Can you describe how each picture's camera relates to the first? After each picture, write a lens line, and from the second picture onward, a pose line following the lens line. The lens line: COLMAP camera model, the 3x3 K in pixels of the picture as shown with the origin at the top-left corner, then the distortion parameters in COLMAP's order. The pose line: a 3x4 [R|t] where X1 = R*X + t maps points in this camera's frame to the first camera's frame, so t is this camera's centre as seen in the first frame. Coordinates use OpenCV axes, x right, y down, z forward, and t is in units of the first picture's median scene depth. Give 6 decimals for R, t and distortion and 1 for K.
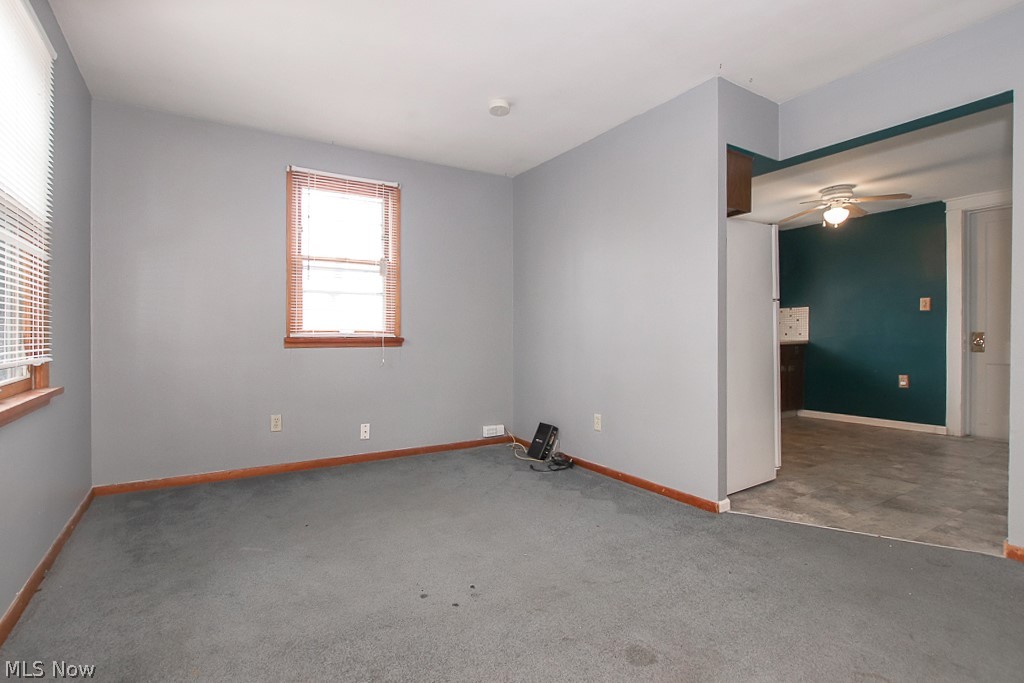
lens RADIAL K [[484.8, 0, 505.9], [0, 484.8, 337.7], [0, 0, 1]] dist [-0.012444, 0.000473]
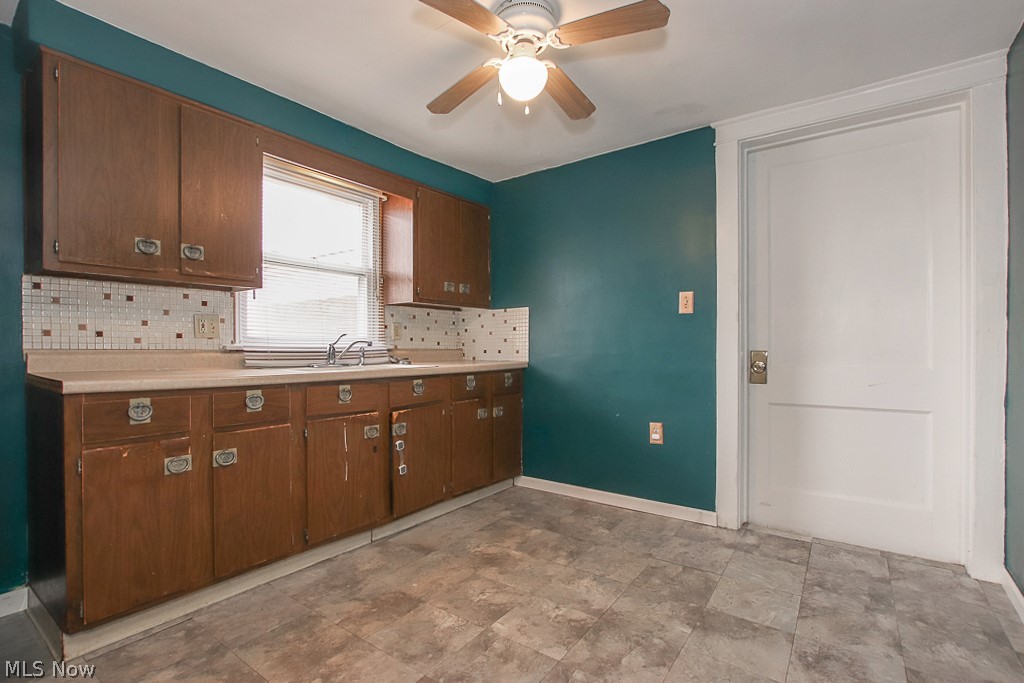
lens RADIAL K [[484.8, 0, 504.5], [0, 484.8, 351.0], [0, 0, 1]] dist [-0.012444, 0.000473]
pose [[0.928203, -0.006663, 0.372014, 0.448650], [0.003524, 0.999952, 0.009117, -0.016827], [-0.372057, -0.007152, 0.928182, 0.536107]]
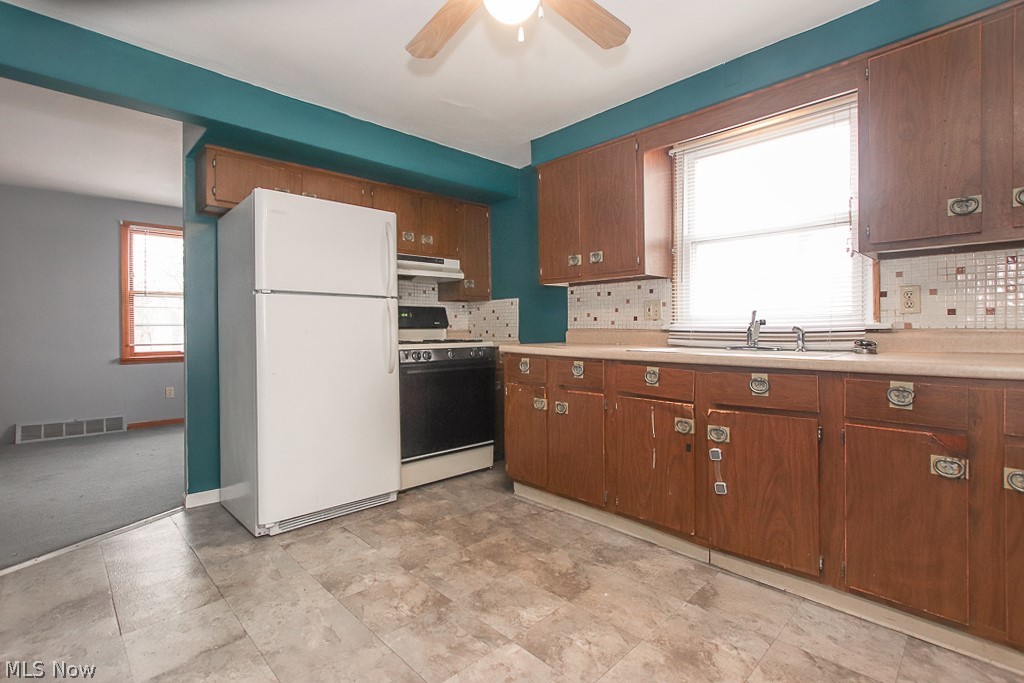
lens RADIAL K [[484.8, 0, 509.7], [0, 484.8, 331.9], [0, 0, 1]] dist [-0.012444, 0.000473]
pose [[0.196905, 0.001896, -0.980421, 0.980735], [0.003942, 0.999989, 0.002726, -0.013442], [0.980415, -0.004401, 0.196895, 0.870460]]
